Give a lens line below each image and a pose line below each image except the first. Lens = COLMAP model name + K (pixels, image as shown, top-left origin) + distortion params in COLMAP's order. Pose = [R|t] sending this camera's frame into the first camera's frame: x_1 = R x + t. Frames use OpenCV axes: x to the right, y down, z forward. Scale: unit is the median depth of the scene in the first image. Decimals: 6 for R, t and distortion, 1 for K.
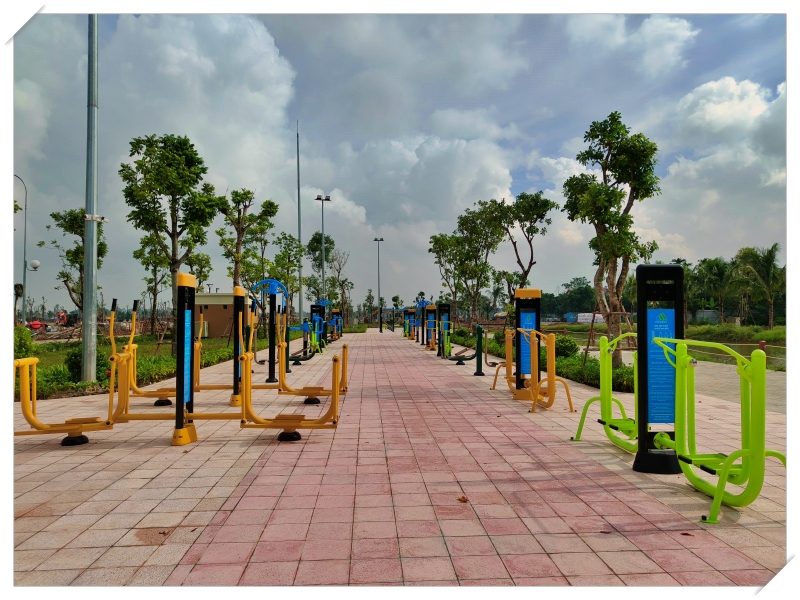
lens RADIAL K [[551.4, 0, 404.2], [0, 551.4, 305.6], [0, 0, 1]] dist [0.014382, -0.000021]
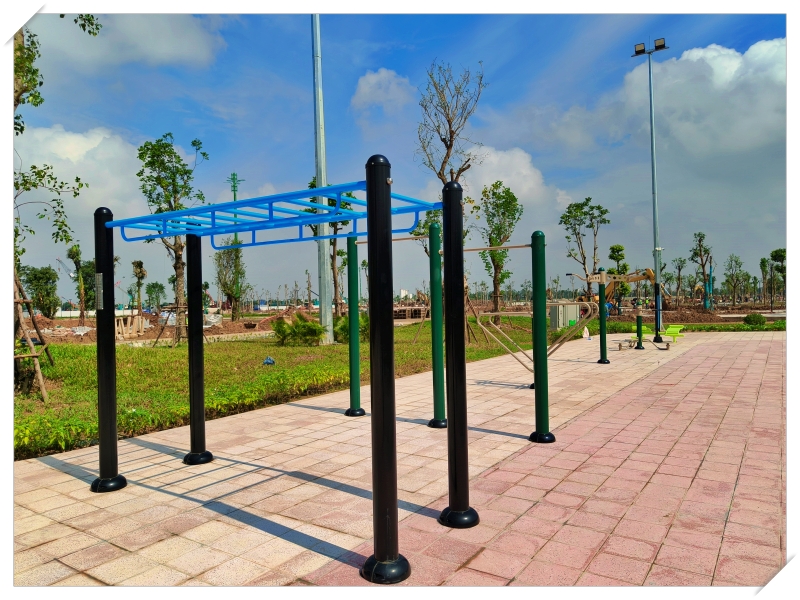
lens RADIAL K [[567.4, 0, 377.2], [0, 567.4, 291.6], [0, 0, 1]] dist [-0.005032, -0.004938]
pose [[0.776807, -0.025498, -0.629223, 0.126105], [0.033674, 0.999432, 0.001071, 0.047014], [0.628838, -0.022020, 0.777224, 2.547994]]
